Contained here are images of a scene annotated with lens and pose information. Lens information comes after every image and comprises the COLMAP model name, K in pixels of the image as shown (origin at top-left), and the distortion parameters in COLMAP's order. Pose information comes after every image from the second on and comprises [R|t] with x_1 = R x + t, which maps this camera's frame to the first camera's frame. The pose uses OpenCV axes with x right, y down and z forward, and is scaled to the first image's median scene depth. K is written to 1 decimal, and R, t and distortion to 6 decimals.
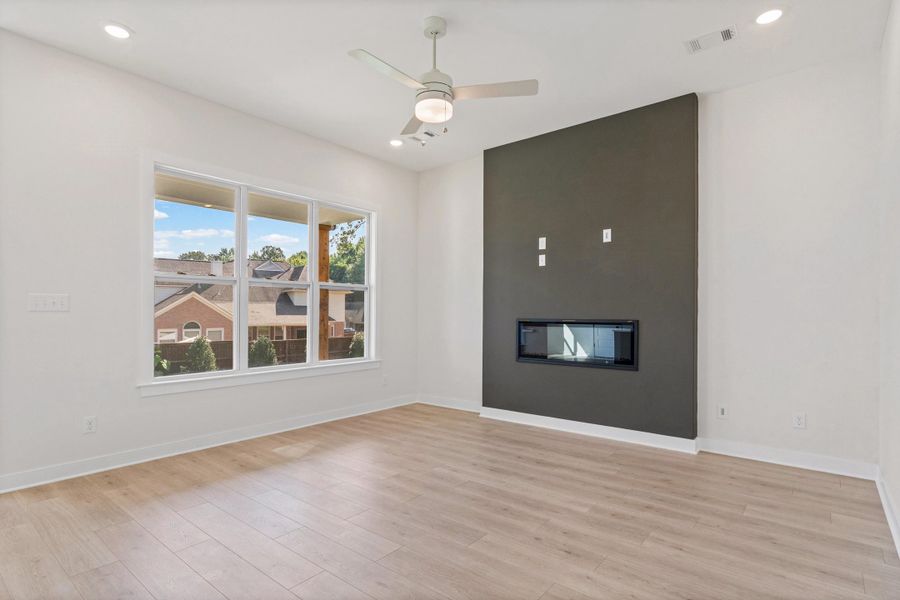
lens RADIAL K [[458.4, 0, 432.6], [0, 458.4, 305.7], [0, 0, 1]] dist [-0.001279, -0.000075]
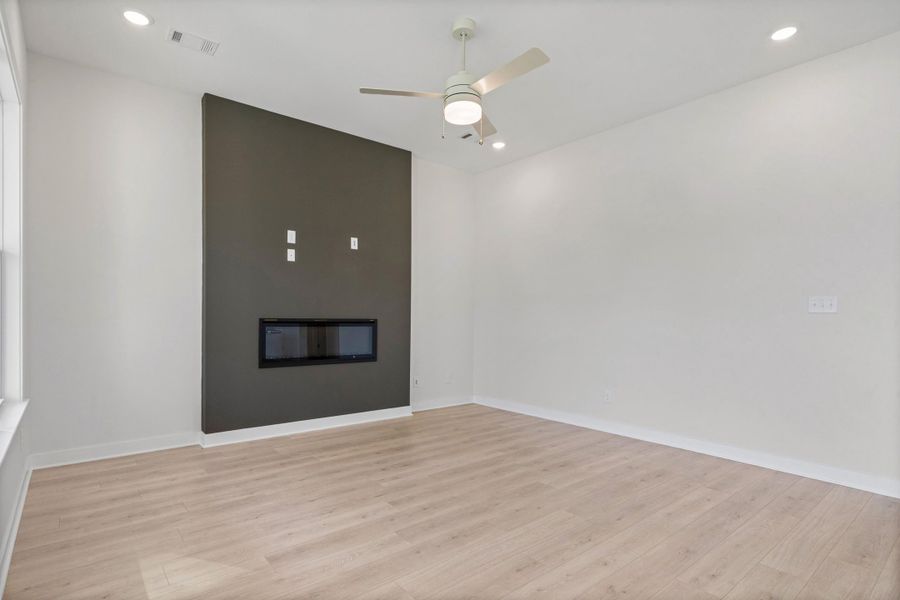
lens RADIAL K [[461.7, 0, 448.2], [0, 461.7, 317.4], [0, 0, 1]] dist [-0.000513, 0.000199]
pose [[0.176182, -0.003898, 0.984350, -0.787872], [-0.027318, 0.999588, 0.008848, 0.012365], [-0.983979, -0.028449, 0.176003, 0.658590]]
